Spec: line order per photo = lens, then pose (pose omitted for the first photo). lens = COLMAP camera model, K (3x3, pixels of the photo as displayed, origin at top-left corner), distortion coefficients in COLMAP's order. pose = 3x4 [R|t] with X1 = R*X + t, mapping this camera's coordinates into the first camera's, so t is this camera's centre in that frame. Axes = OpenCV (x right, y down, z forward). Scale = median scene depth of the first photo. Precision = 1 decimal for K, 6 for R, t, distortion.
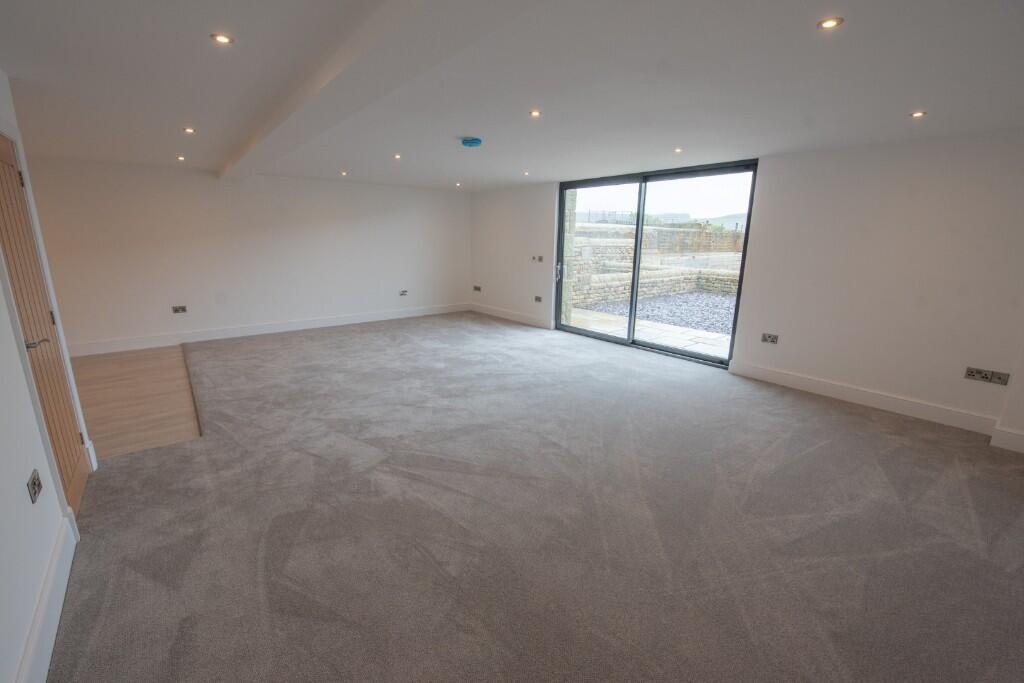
lens RADIAL K [[429.9, 0, 499.1], [0, 429.9, 339.9], [0, 0, 1]] dist [-0.020322, -0.000186]
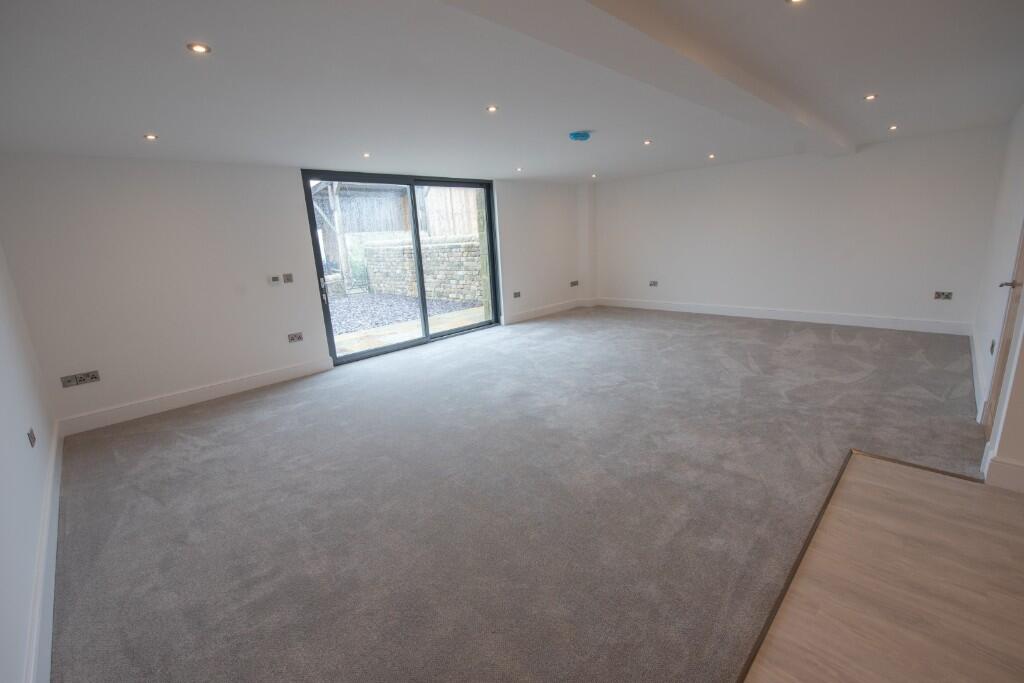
lens RADIAL K [[437.5, 0, 512.0], [0, 437.5, 341.5], [0, 0, 1]] dist [-0.012626, -0.000052]
pose [[-0.127146, -0.242408, 0.961807, -0.784345], [0.276279, 0.922646, 0.269061, -0.229491], [-0.952630, 0.299937, -0.050339, 0.908363]]
